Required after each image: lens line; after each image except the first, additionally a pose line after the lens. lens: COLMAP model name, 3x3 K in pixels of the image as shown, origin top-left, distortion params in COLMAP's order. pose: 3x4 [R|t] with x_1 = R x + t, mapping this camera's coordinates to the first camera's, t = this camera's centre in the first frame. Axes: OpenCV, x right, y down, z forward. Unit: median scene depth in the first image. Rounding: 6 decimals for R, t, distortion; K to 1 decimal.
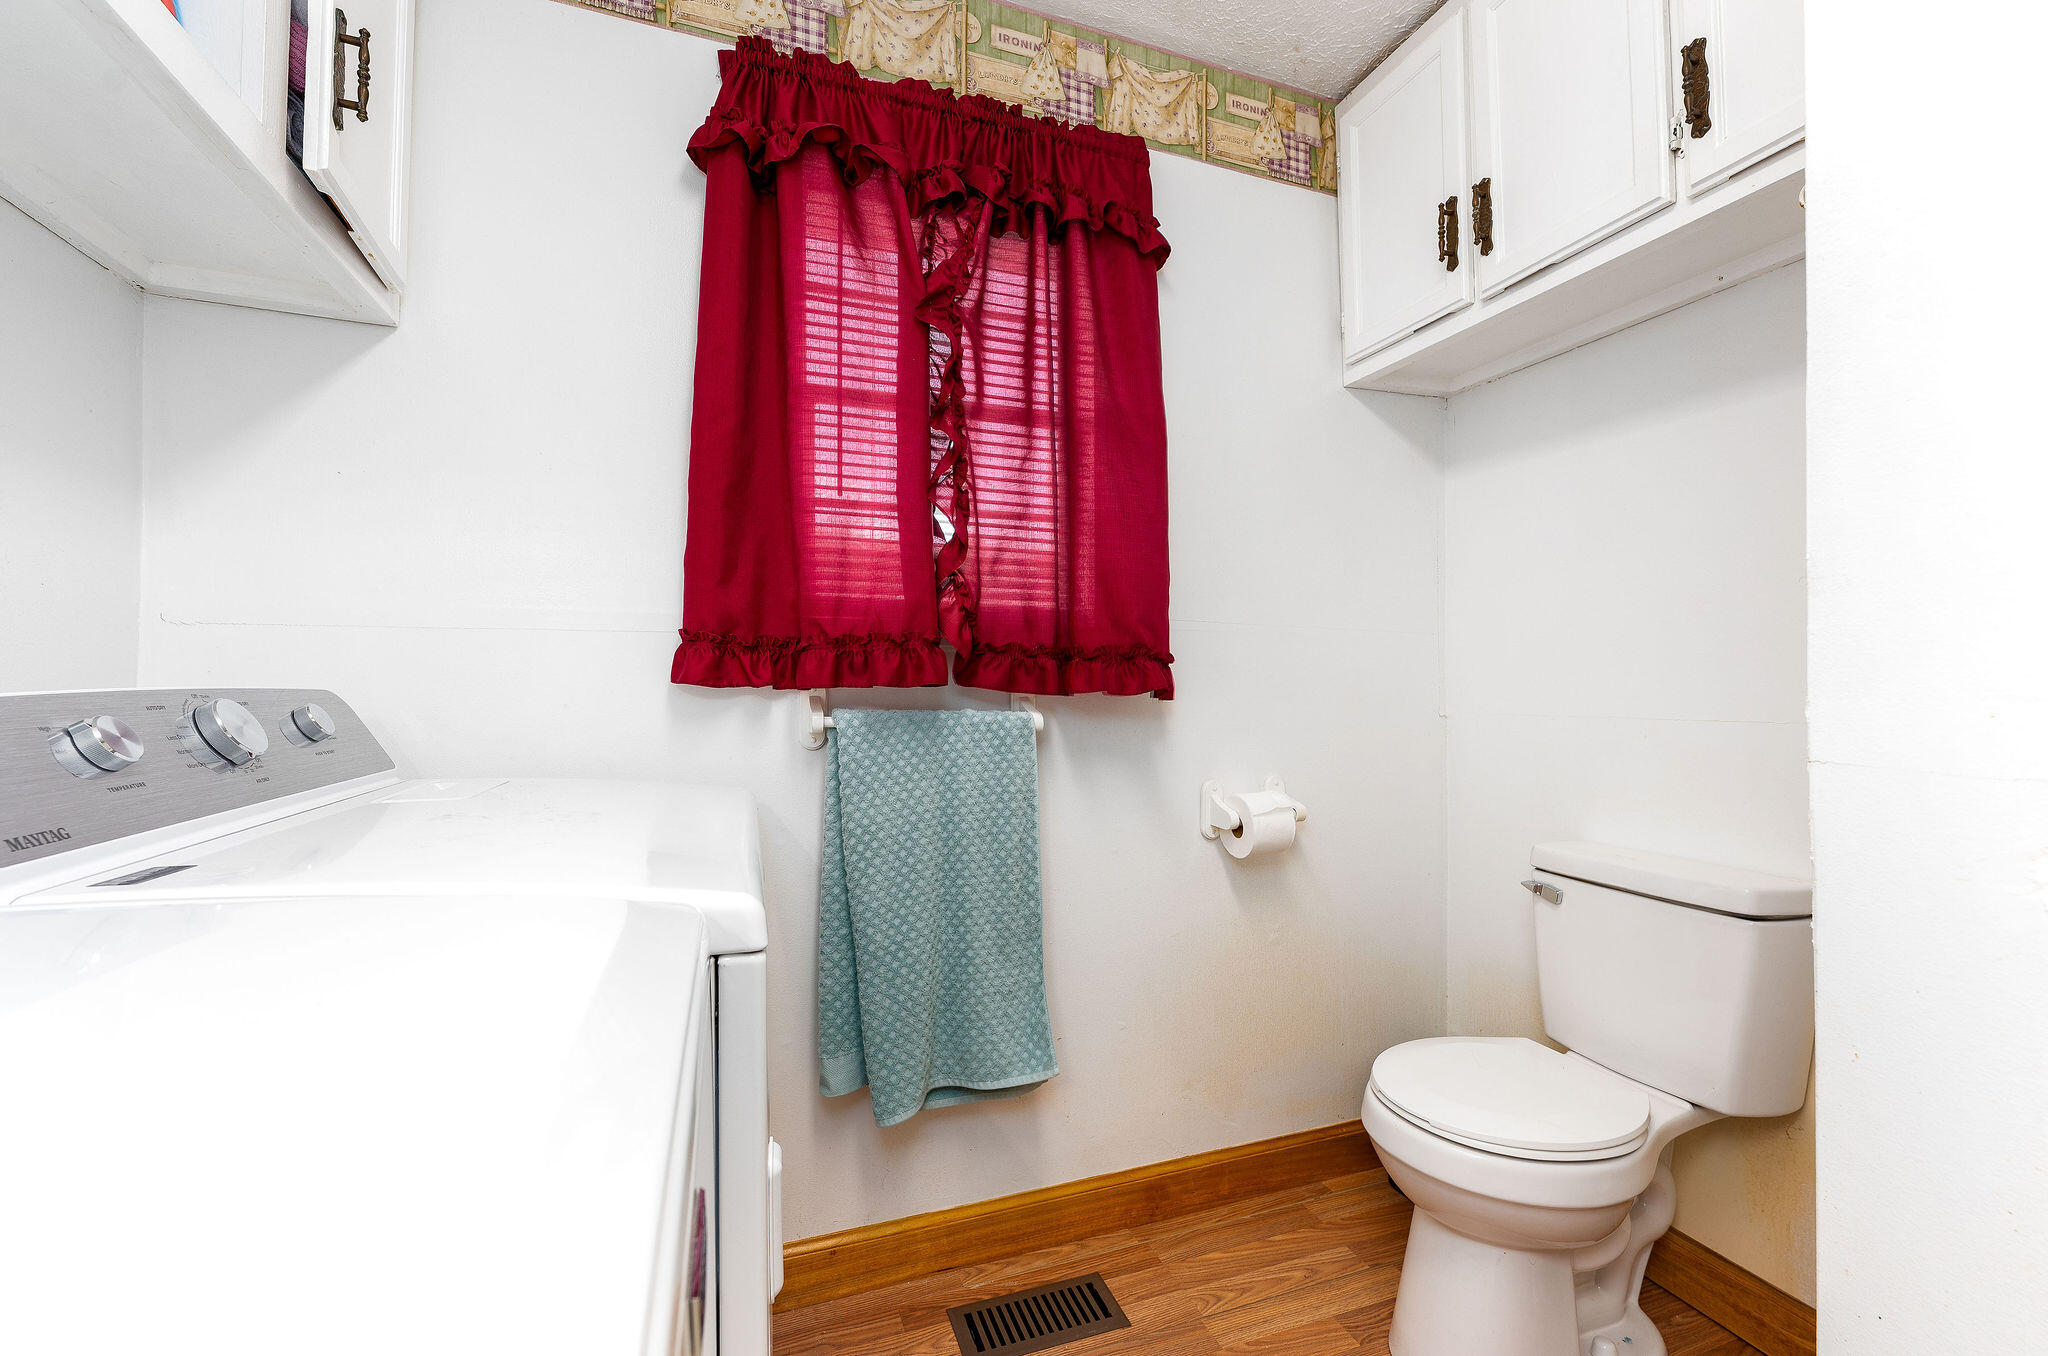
lens RADIAL K [[843.9, 0, 1026.9], [0, 843.9, 686.1], [0, 0, 1]] dist [-0.001141, -0.000482]
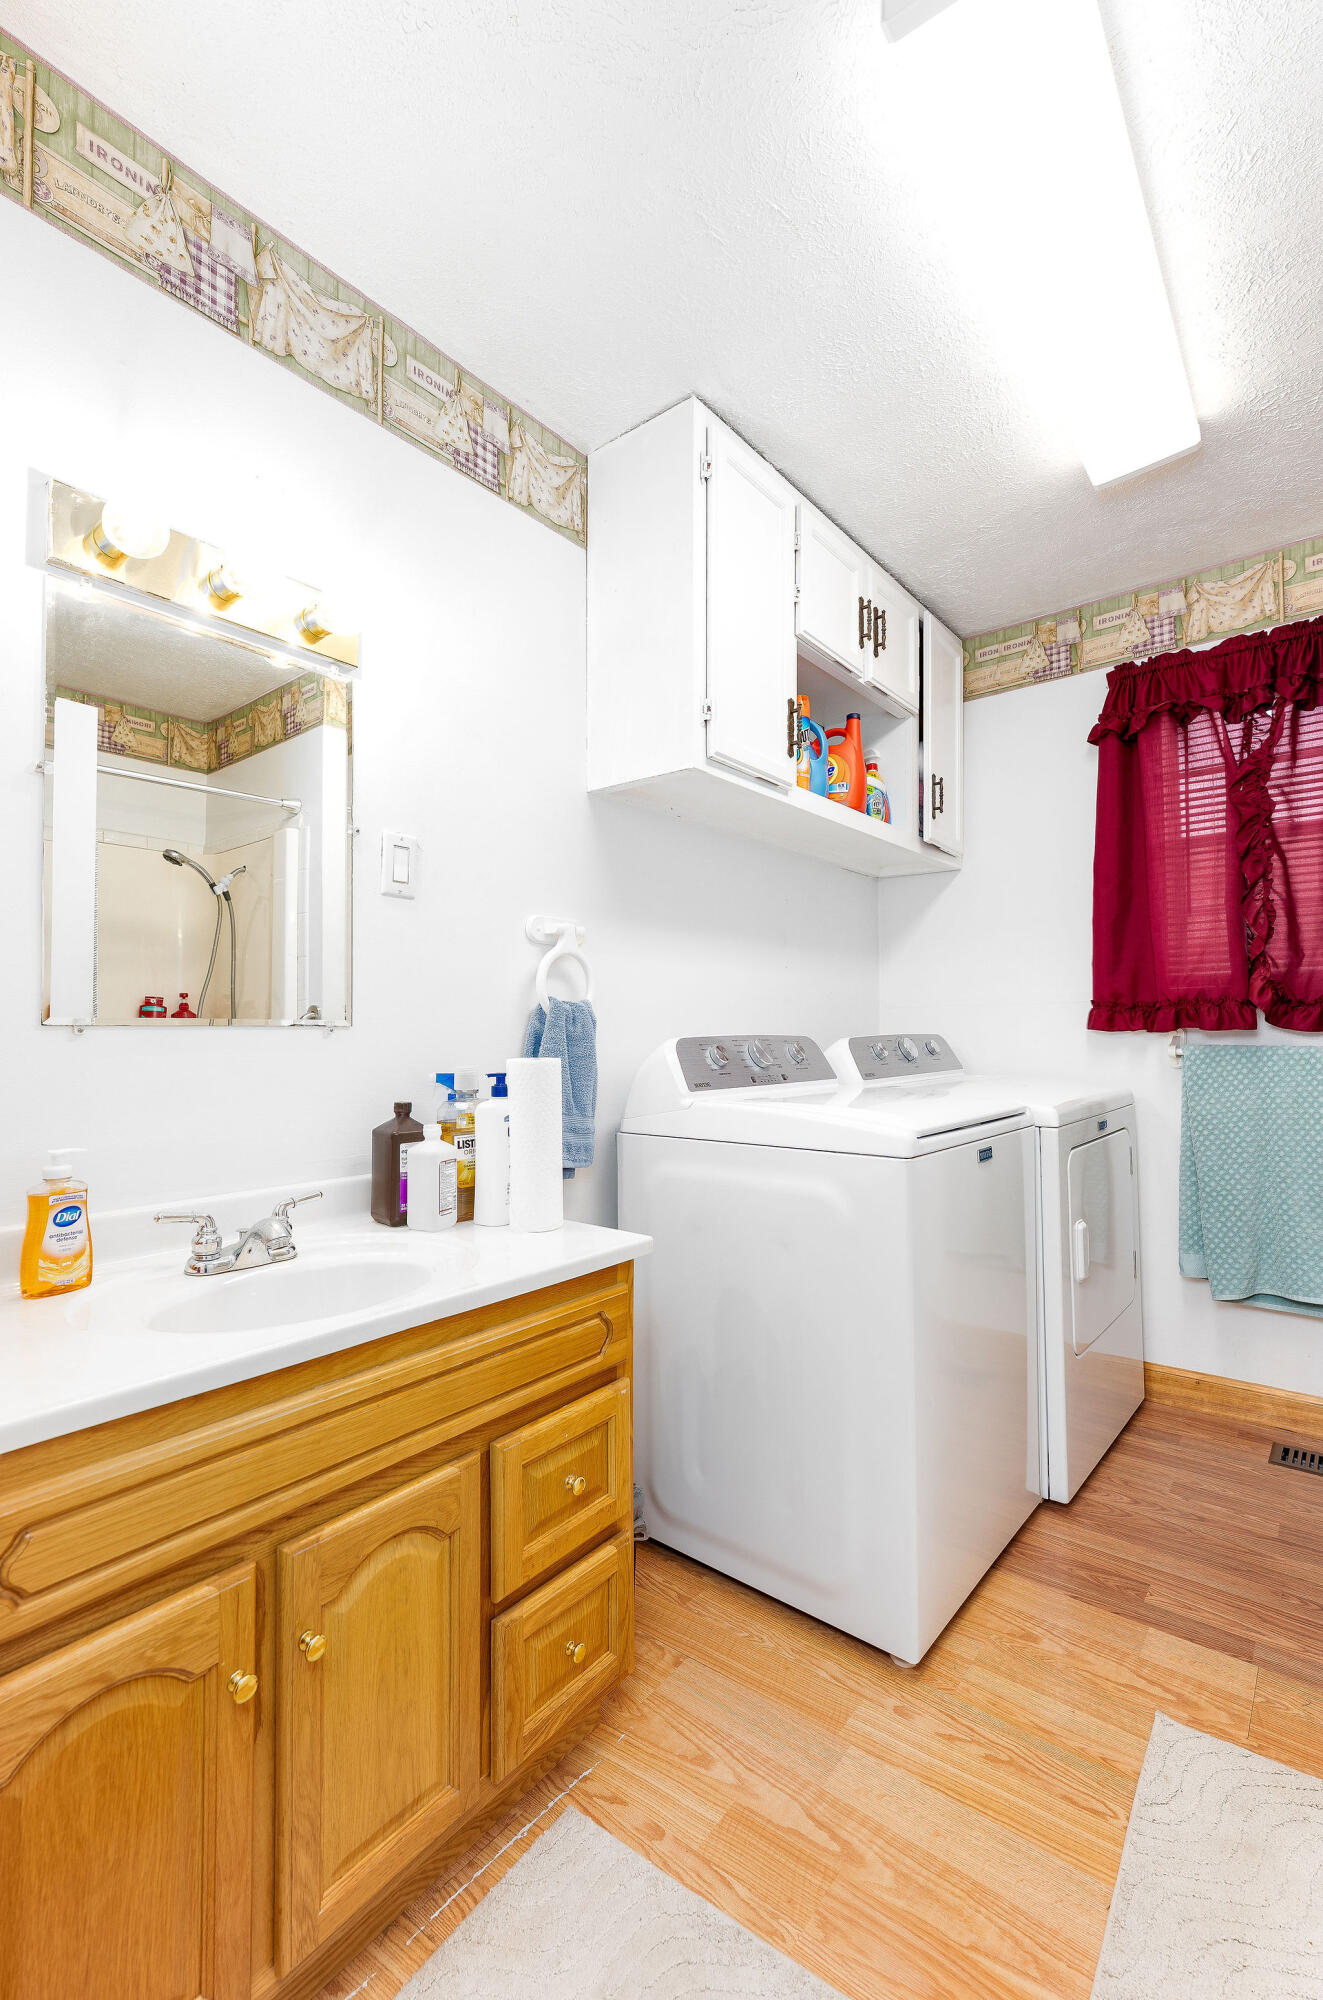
lens RADIAL K [[855.1, 0, 664.9], [0, 855.1, 1010.2], [0, 0, 1]] dist [-0.001163, -0.000250]
pose [[0.517794, -0.030341, -0.854967, 0.698005], [0.014864, 0.999539, -0.026470, -0.009193], [0.855376, 0.000998, 0.518006, -0.759116]]
